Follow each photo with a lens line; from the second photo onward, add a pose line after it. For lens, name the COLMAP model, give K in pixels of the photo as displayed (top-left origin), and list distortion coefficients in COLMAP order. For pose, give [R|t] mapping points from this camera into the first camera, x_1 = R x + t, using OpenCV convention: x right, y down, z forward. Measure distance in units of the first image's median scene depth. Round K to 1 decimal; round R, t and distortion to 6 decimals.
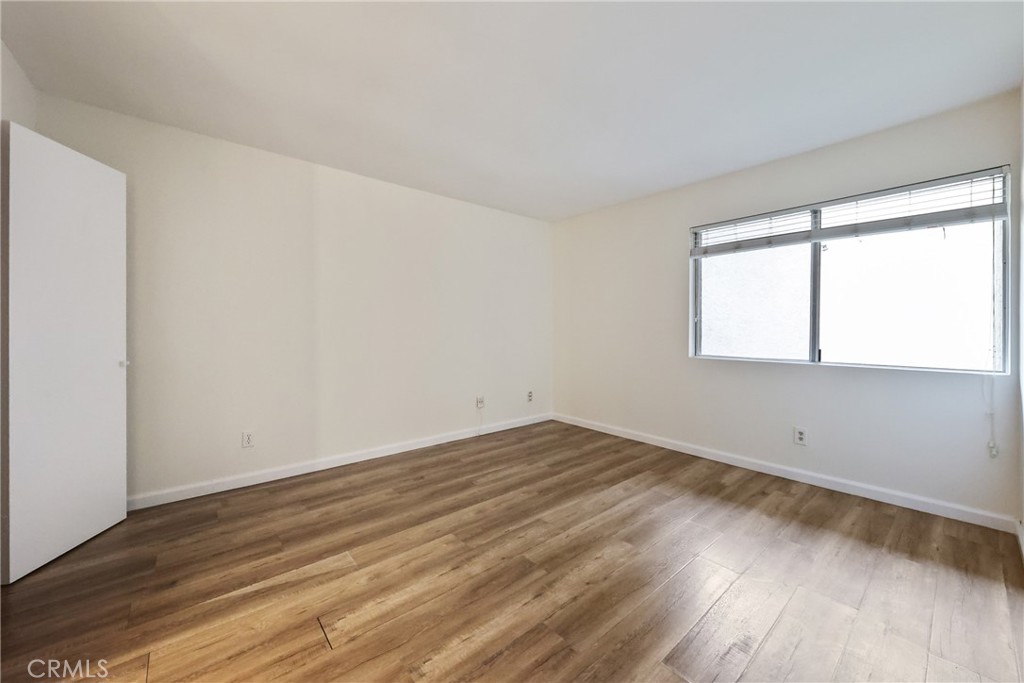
lens RADIAL K [[392.1, 0, 507.8], [0, 392.1, 337.4], [0, 0, 1]] dist [-0.001254, -0.000073]
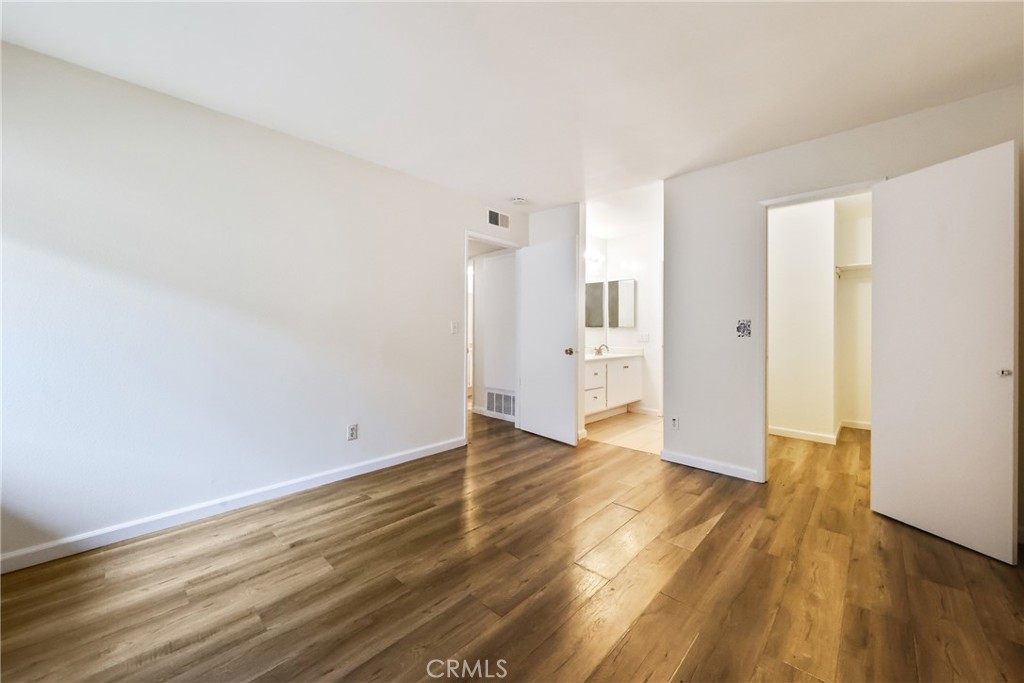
lens RADIAL K [[382.3, 0, 512.8], [0, 382.3, 324.8], [0, 0, 1]] dist [0.001104, 0.000100]
pose [[-0.992950, -0.004242, -0.118462, 0.146560], [-0.004457, 0.999989, 0.001544, -0.029055], [0.118454, 0.002061, -0.992957, 1.688227]]
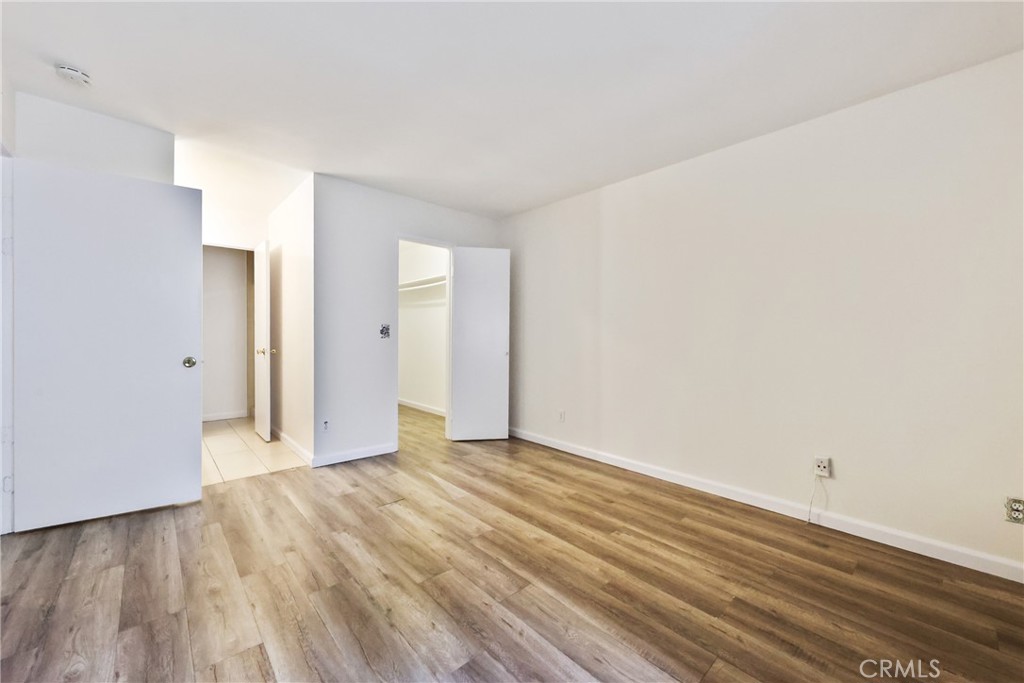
lens RADIAL K [[392.1, 0, 507.8], [0, 392.1, 337.4], [0, 0, 1]] dist [-0.001254, -0.000073]
pose [[0.029014, 0.006251, -0.999559, 0.866188], [-0.031268, 0.999497, 0.005343, -0.019263], [0.999090, 0.031100, 0.029194, 0.946151]]
